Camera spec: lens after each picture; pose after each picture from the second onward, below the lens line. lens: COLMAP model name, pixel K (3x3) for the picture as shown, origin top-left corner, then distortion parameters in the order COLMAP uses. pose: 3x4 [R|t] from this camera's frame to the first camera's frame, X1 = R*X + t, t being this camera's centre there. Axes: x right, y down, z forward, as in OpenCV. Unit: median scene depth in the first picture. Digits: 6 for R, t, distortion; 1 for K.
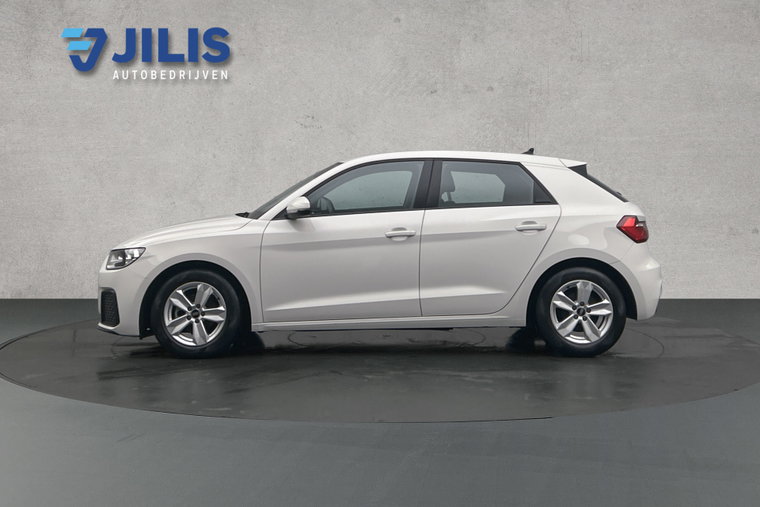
lens RADIAL K [[593.8, 0, 379.8], [0, 593.8, 252.7], [0, 0, 1]] dist [-0.005944, -0.001289]
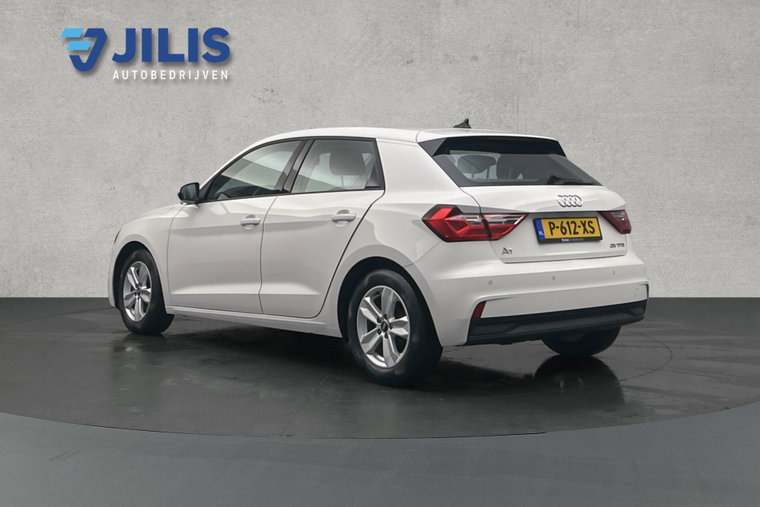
lens RADIAL K [[593.8, 0, 380.0], [0, 593.8, 253.7], [0, 0, 1]] dist [-0.005944, -0.001289]
pose [[1.000000, -0.000279, 0.000223, 0.046448], [0.000278, 0.999999, 0.001486, 0.011464], [-0.000223, -0.001486, 0.999999, 0.122425]]
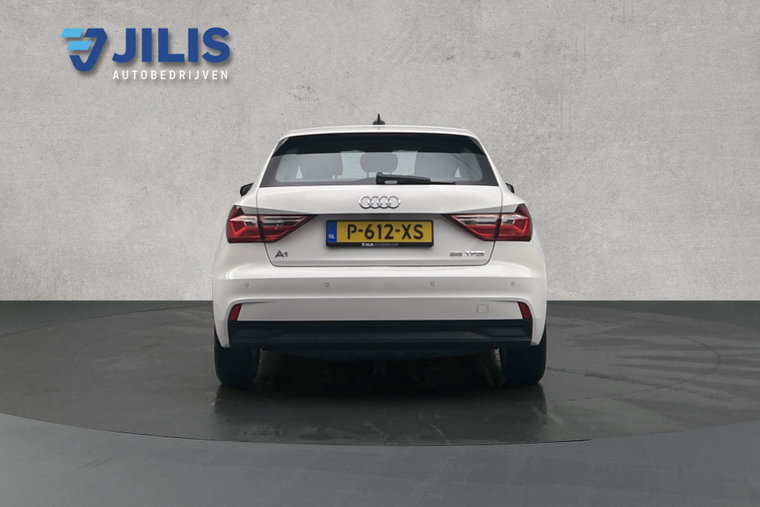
lens RADIAL K [[593.8, 0, 379.9], [0, 593.8, 254.1], [0, 0, 1]] dist [-0.005944, -0.001289]
pose [[1.000000, 0.000062, 0.000113, -0.010209], [-0.000062, 0.999998, 0.002007, 0.008874], [-0.000113, -0.002007, 0.999998, 0.147437]]
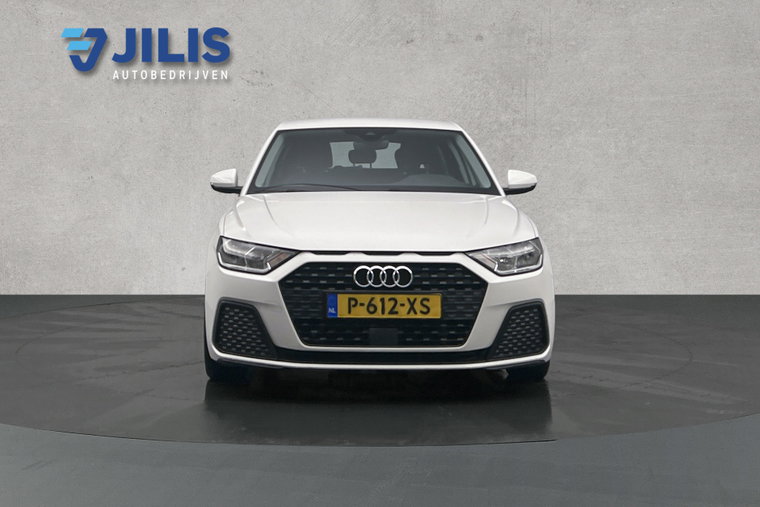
lens RADIAL K [[593.8, 0, 380.3], [0, 593.8, 253.8], [0, 0, 1]] dist [-0.005944, -0.001289]
pose [[1.000000, 0.000109, 0.000725, 0.049380], [-0.000110, 0.999999, 0.001537, 0.019802], [-0.000725, -0.001537, 0.999999, 0.183222]]
